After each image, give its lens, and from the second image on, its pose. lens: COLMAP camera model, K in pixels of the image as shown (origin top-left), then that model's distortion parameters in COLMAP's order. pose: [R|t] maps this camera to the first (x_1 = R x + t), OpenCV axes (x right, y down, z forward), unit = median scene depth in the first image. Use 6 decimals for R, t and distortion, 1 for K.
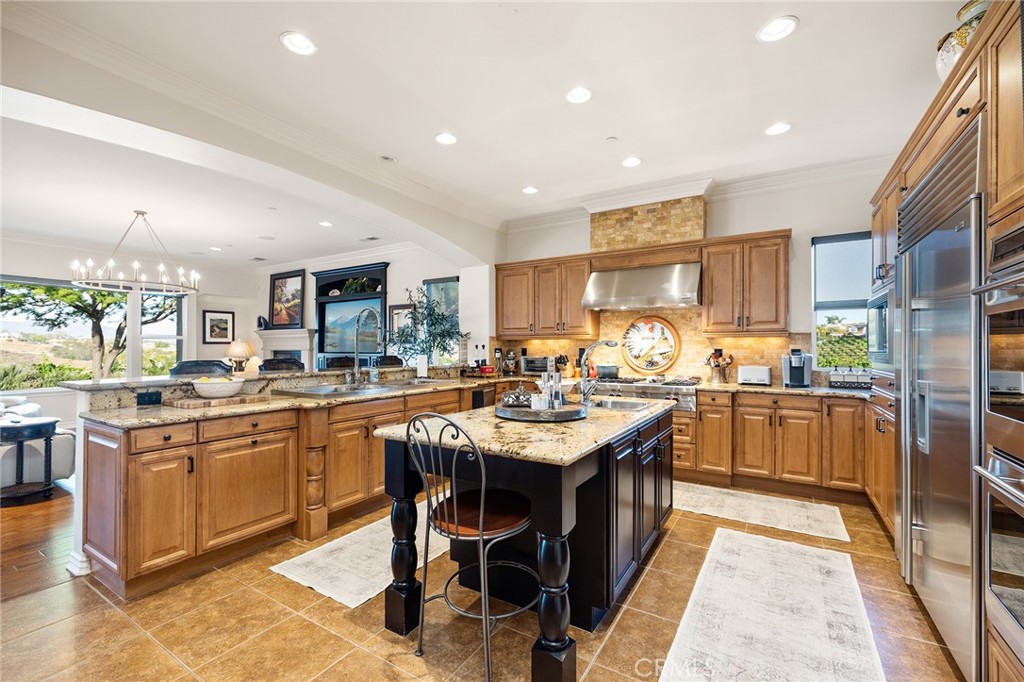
lens RADIAL K [[437.2, 0, 512.0], [0, 437.2, 341.0], [0, 0, 1]] dist [0.001779, 0.000015]
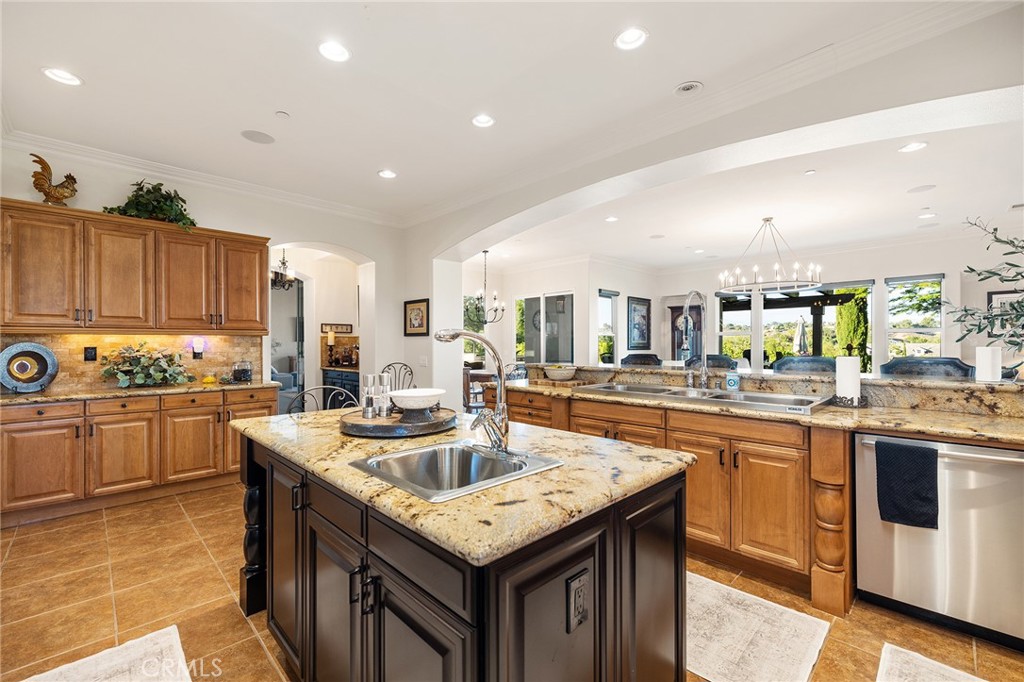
lens RADIAL K [[429.7, 0, 508.7], [0, 429.7, 341.1], [0, 0, 1]] dist [0.000635, -0.000680]
pose [[-0.247511, -0.004761, -0.968873, 0.375426], [0.018765, 0.999777, -0.009707, 0.009937], [0.968703, -0.020584, -0.247367, 0.664729]]
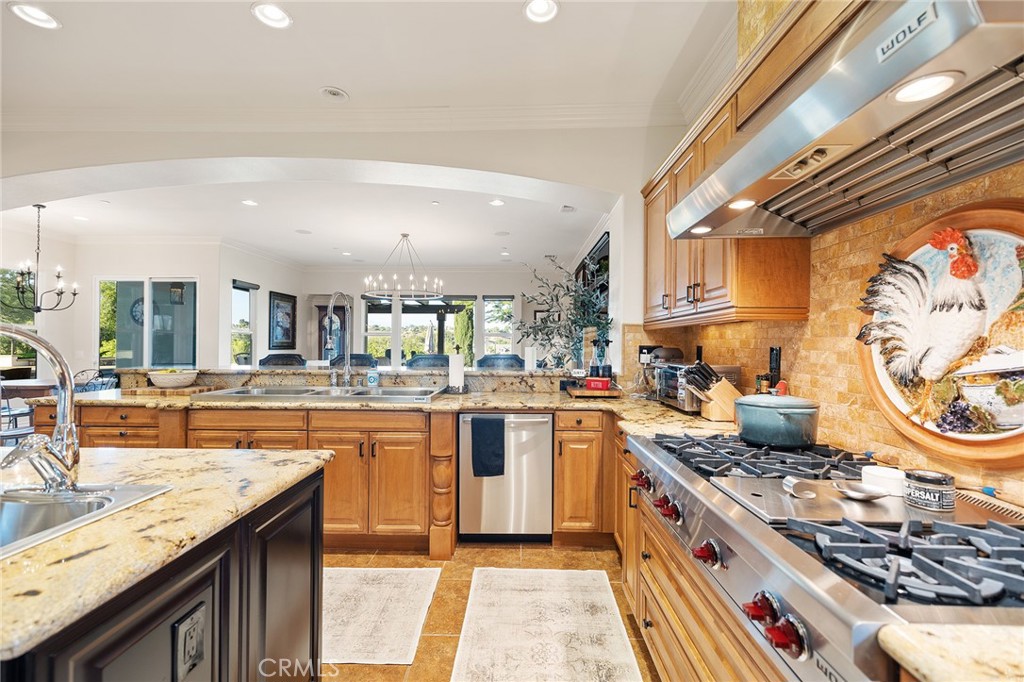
lens RADIAL K [[429.7, 0, 508.7], [0, 429.7, 341.1], [0, 0, 1]] dist [0.000635, -0.000680]
pose [[0.502592, -0.002147, -0.864521, 0.384703], [0.008104, 0.999965, 0.002229, 0.009827], [0.864486, -0.008126, 0.502592, 0.668817]]
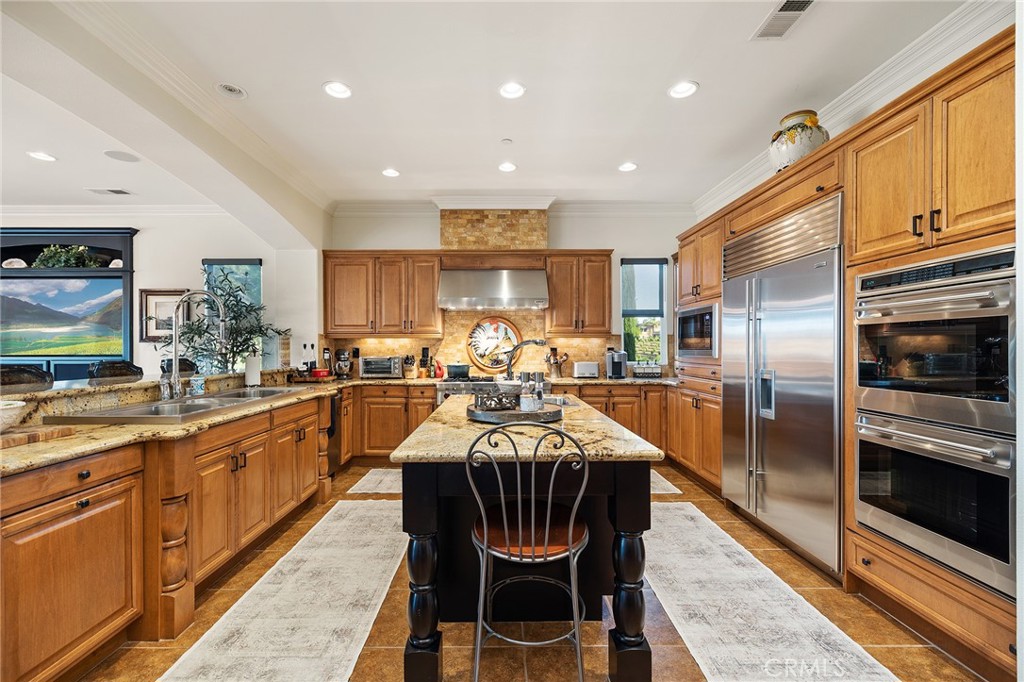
lens RADIAL K [[438.5, 0, 504.0], [0, 438.5, 344.0], [0, 0, 1]] dist [0.002416, -0.000040]
pose [[0.846954, 0.001632, 0.531664, -0.220845], [-0.005587, 0.999967, 0.005832, 0.002169], [-0.531637, -0.007910, 0.846935, 0.096222]]
